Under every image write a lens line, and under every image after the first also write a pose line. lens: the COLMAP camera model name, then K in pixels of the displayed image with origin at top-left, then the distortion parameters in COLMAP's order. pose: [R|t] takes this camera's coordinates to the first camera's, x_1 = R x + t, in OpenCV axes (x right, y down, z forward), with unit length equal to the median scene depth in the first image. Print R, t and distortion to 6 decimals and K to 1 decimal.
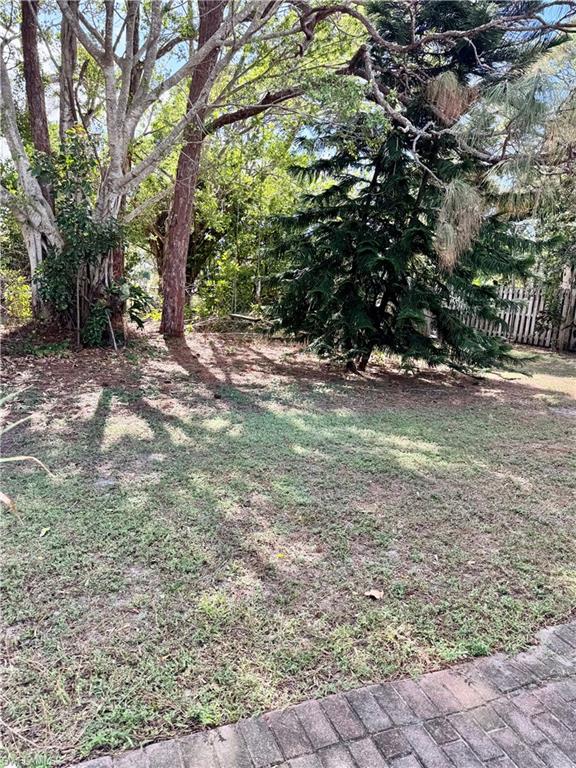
lens RADIAL K [[541.5, 0, 288.0], [0, 541.5, 384.0], [0, 0, 1]] dist [0.077657, -0.105500]
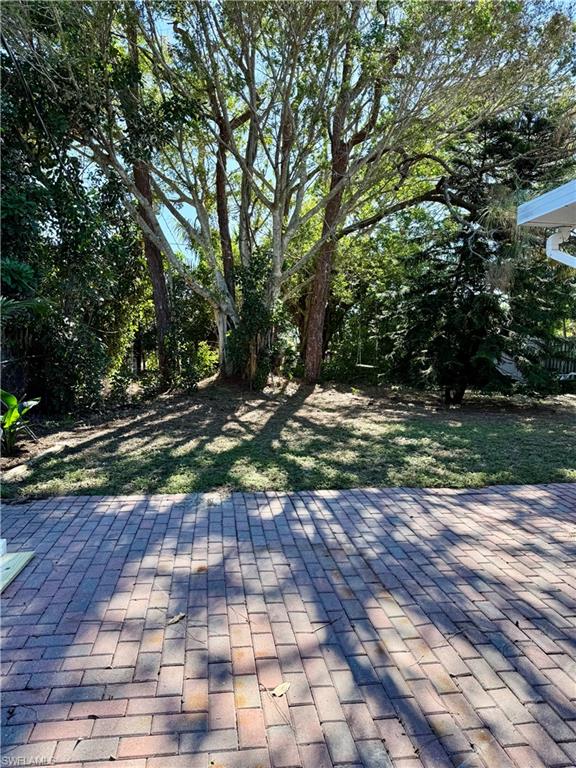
lens RADIAL K [[541.5, 0, 288.0], [0, 541.5, 384.0], [0, 0, 1]] dist [0.077657, -0.105500]
pose [[0.970260, -0.024278, -0.240843, 0.056713], [-0.003698, 0.993355, -0.115035, 0.075147], [0.242035, 0.112505, 0.963723, -0.342055]]
